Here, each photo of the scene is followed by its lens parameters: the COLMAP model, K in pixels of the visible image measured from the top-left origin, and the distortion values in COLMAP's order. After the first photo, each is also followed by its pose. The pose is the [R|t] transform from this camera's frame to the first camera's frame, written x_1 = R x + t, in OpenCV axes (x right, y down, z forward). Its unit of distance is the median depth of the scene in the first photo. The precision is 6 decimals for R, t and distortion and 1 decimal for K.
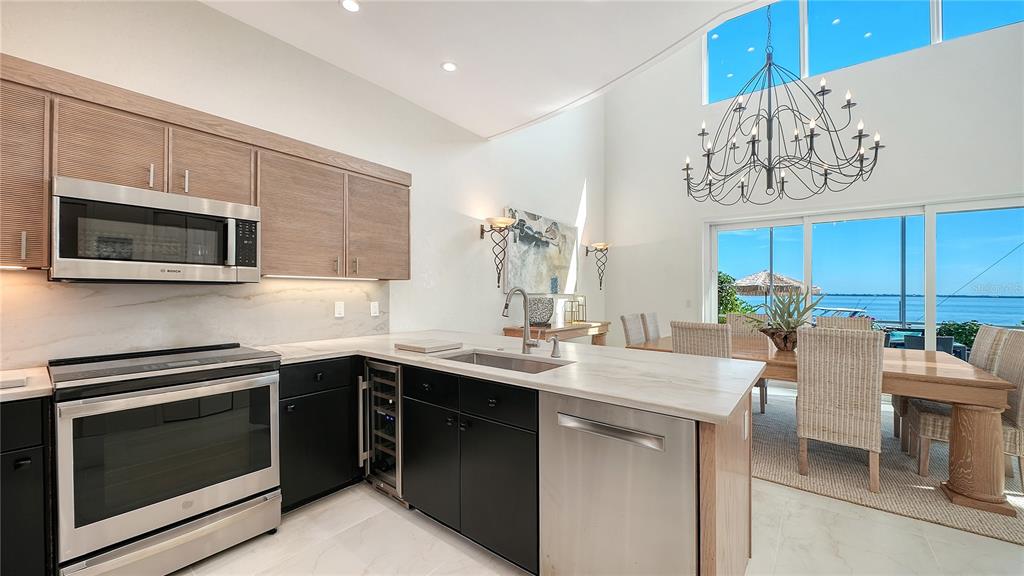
lens RADIAL K [[384.9, 0, 518.1], [0, 384.9, 292.7], [0, 0, 1]] dist [-0.000652, -0.000448]
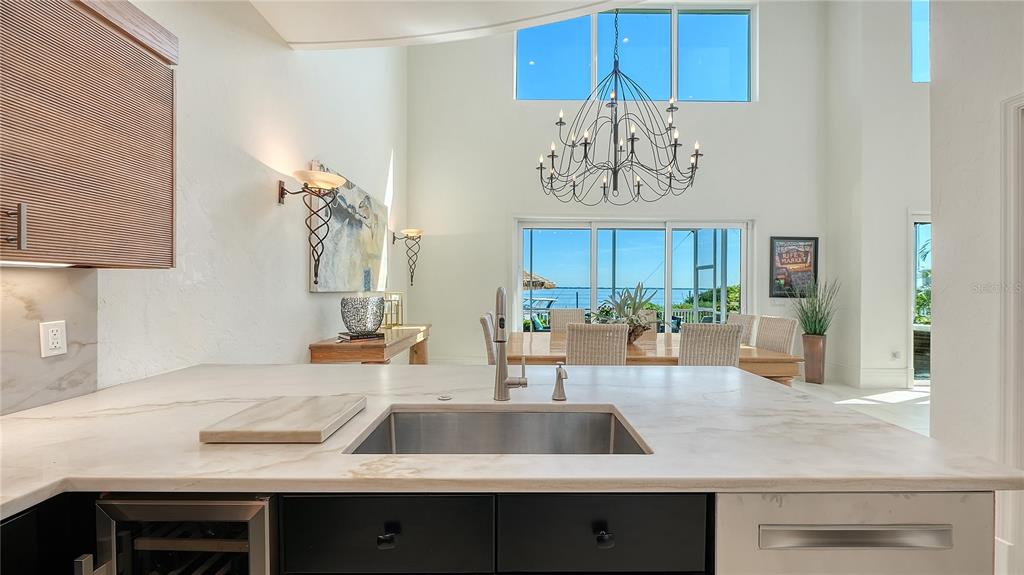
lens RADIAL K [[384.9, 0, 508.5], [0, 384.9, 286.9], [0, 0, 1]] dist [-0.000652, -0.000448]
pose [[0.787822, -0.003221, 0.615895, -0.186431], [0.001619, 0.999994, 0.003159, -0.009534], [-0.615901, -0.001491, 0.787822, 0.295140]]
